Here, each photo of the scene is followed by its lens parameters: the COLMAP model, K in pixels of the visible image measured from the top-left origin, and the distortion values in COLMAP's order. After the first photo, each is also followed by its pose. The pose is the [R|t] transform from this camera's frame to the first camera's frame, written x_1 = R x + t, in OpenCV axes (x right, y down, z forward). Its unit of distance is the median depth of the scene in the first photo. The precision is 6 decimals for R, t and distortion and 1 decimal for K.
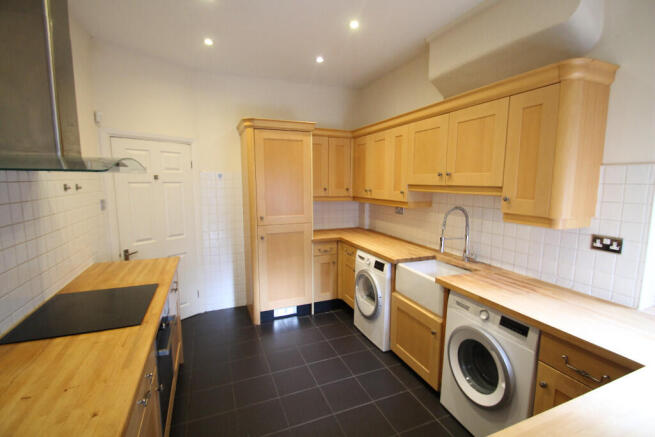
lens RADIAL K [[306.1, 0, 332.6], [0, 306.1, 216.8], [0, 0, 1]] dist [-0.002983, -0.000916]
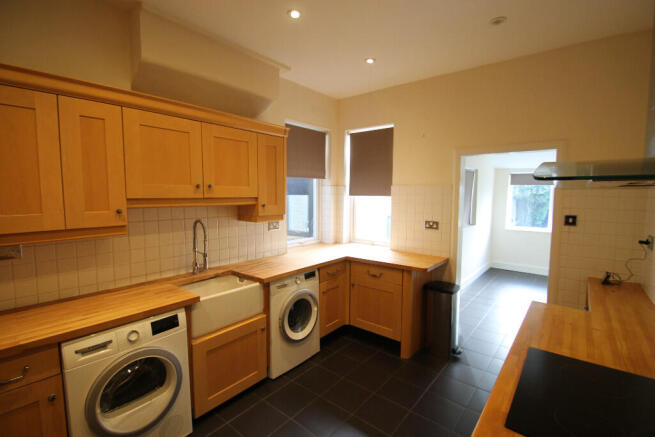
lens RADIAL K [[306.1, 0, 329.5], [0, 306.1, 223.8], [0, 0, 1]] dist [-0.002983, -0.000916]
pose [[-0.490773, -0.091493, 0.866470, -0.647380], [0.096310, 0.982680, 0.158315, -0.136715], [-0.865948, 0.161147, -0.473462, 1.125336]]
